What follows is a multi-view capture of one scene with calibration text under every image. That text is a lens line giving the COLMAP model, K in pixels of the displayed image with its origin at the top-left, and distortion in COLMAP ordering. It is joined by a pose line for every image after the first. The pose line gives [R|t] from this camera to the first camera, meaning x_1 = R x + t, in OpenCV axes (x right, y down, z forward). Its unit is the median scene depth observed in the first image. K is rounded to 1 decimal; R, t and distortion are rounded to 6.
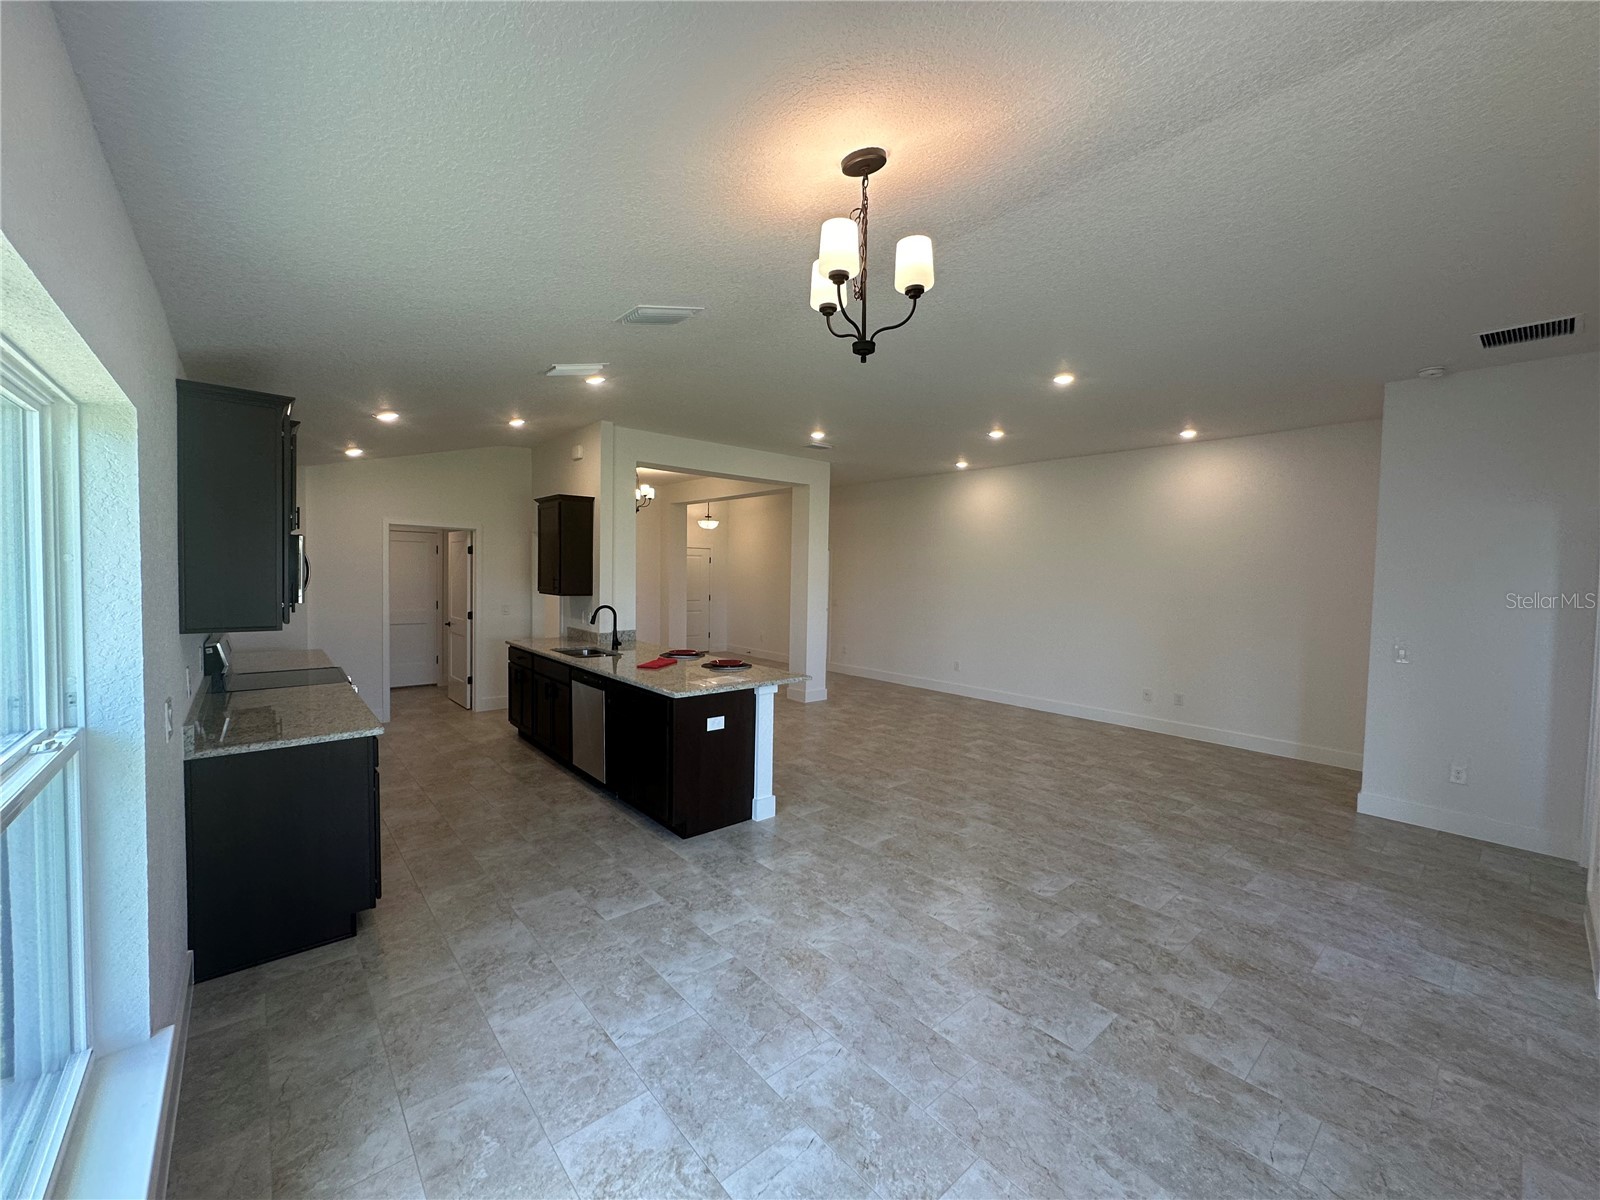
lens RADIAL K [[639.5, 0, 805.2], [0, 639.5, 598.9], [0, 0, 1]] dist [-0.003056, 0.000419]
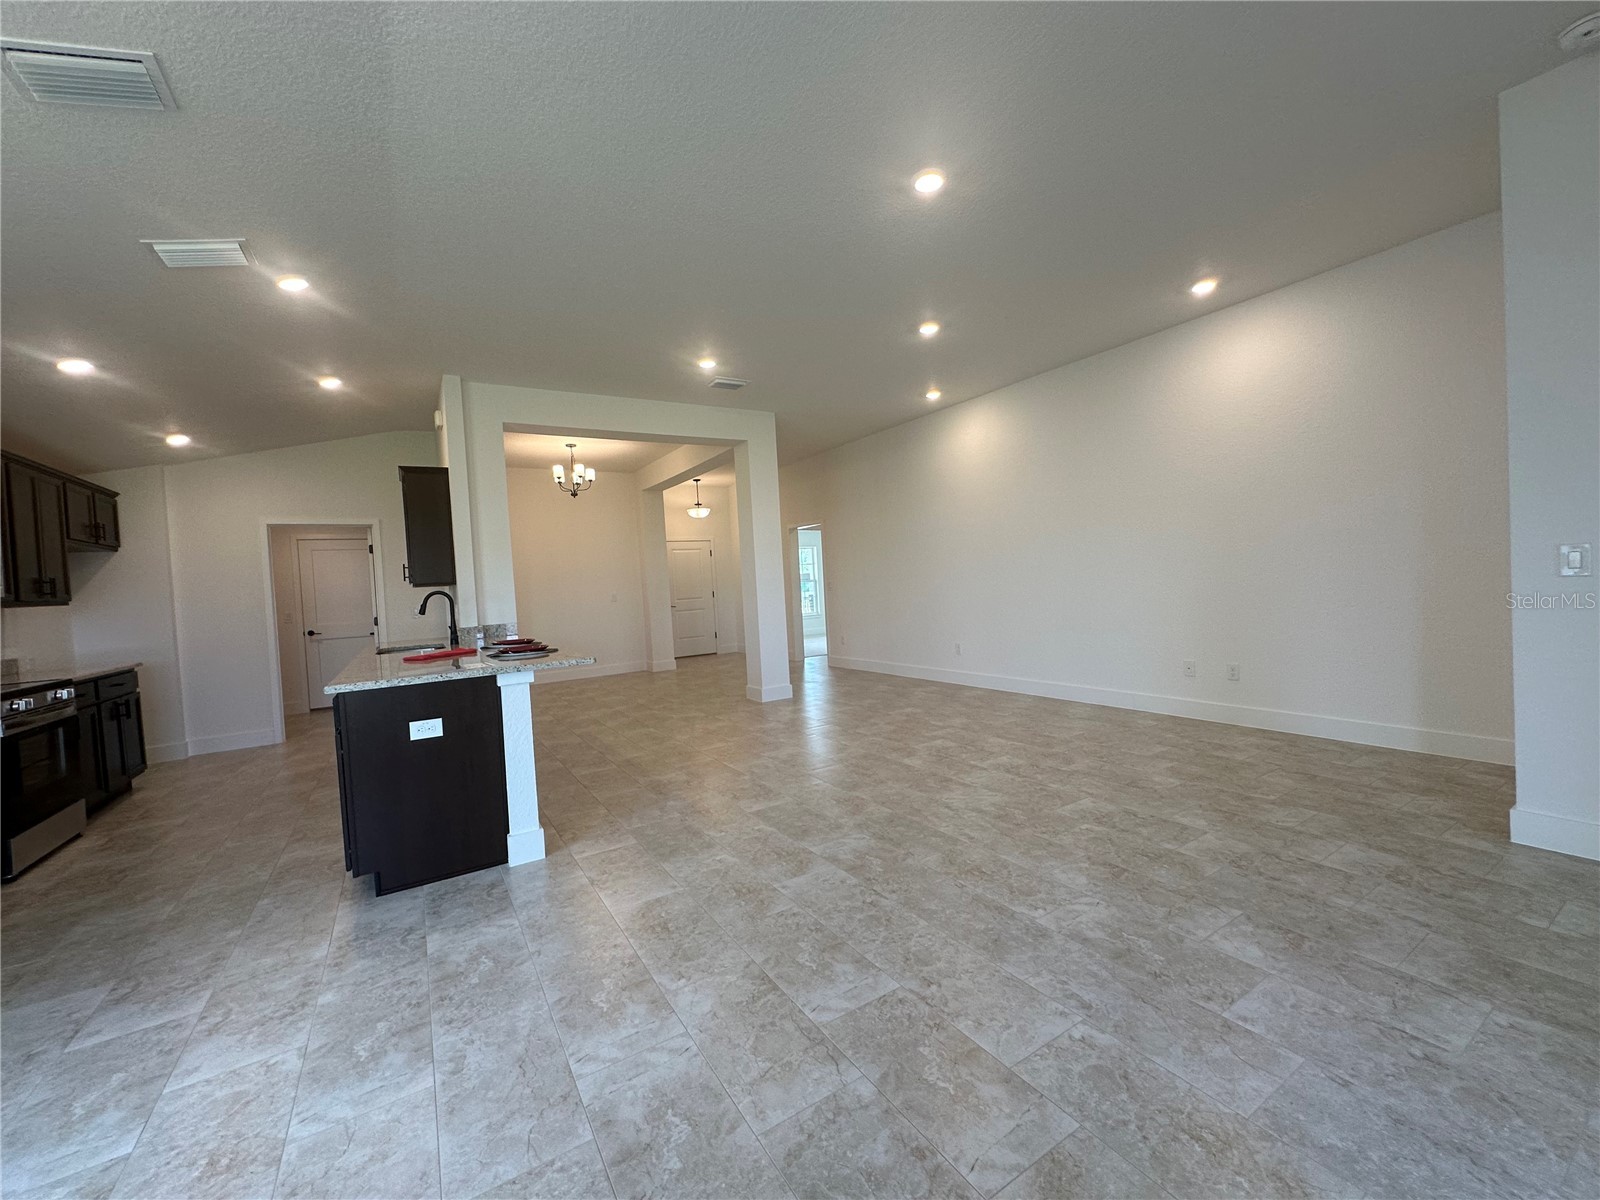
lens RADIAL K [[639.5, 0, 803.5], [0, 639.5, 598.2], [0, 0, 1]] dist [-0.003056, 0.000419]
pose [[0.984520, -0.070787, -0.160340, 0.353805], [0.068779, 0.997469, -0.018047, 0.083270], [0.161211, 0.006740, 0.986897, 0.336945]]
